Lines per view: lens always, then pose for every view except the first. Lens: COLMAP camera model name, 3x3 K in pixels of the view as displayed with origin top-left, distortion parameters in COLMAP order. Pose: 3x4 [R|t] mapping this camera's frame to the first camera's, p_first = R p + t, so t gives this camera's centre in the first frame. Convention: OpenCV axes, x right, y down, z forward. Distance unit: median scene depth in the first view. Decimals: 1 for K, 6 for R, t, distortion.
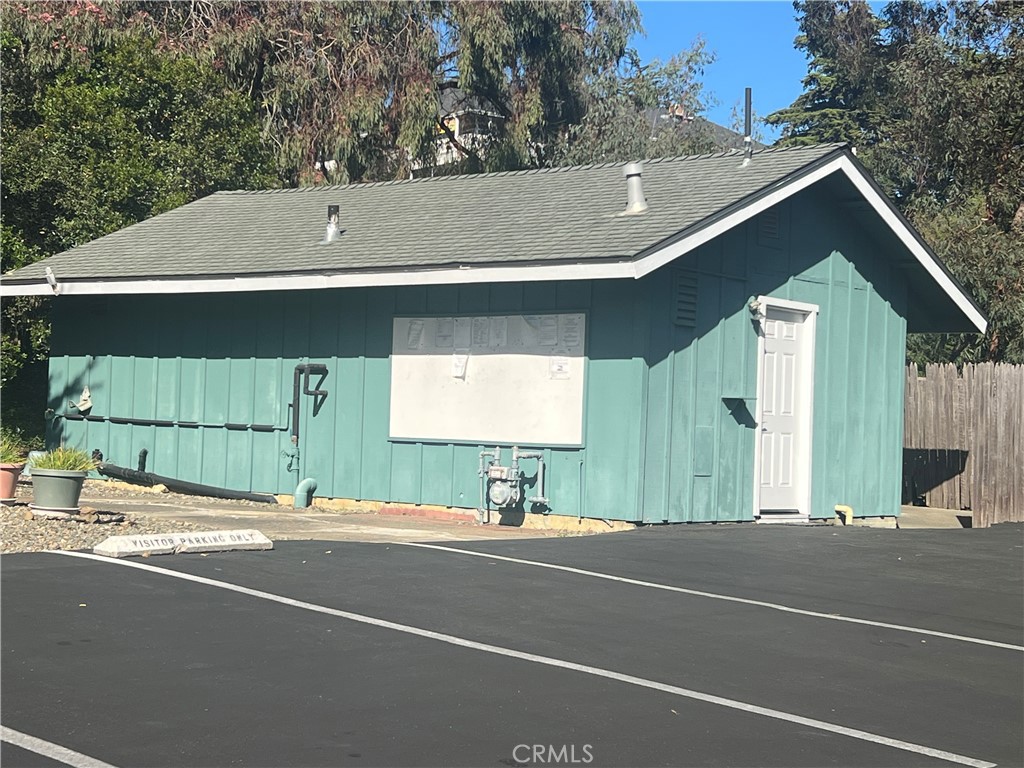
lens RADIAL K [[1704.3, 0, 512.0], [0, 1704.3, 384.0], [0, 0, 1]] dist [0.667502, -5.678868]
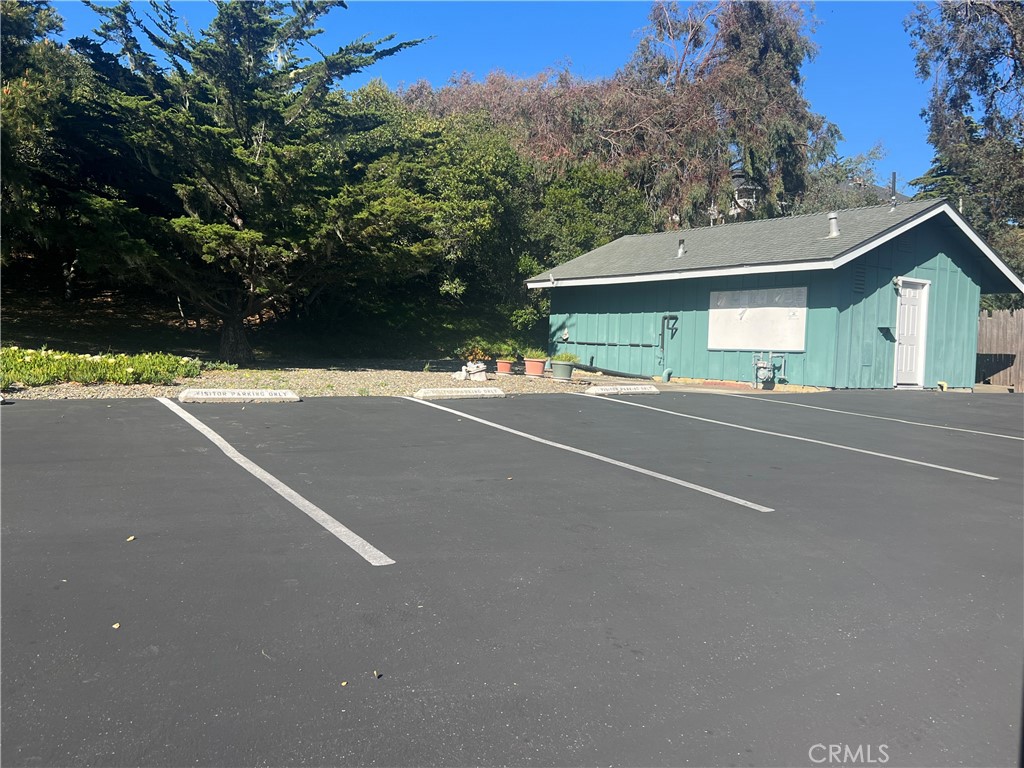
lens RADIAL K [[909.1, 0, 511.2], [0, 909.1, 397.9], [0, 0, 1]] dist [0.088338, -0.145545]
pose [[0.965094, 0.008185, -0.261777, -0.009757], [0.009583, 0.997739, 0.066527, 0.013713], [0.261730, -0.066714, 0.962833, -0.147657]]
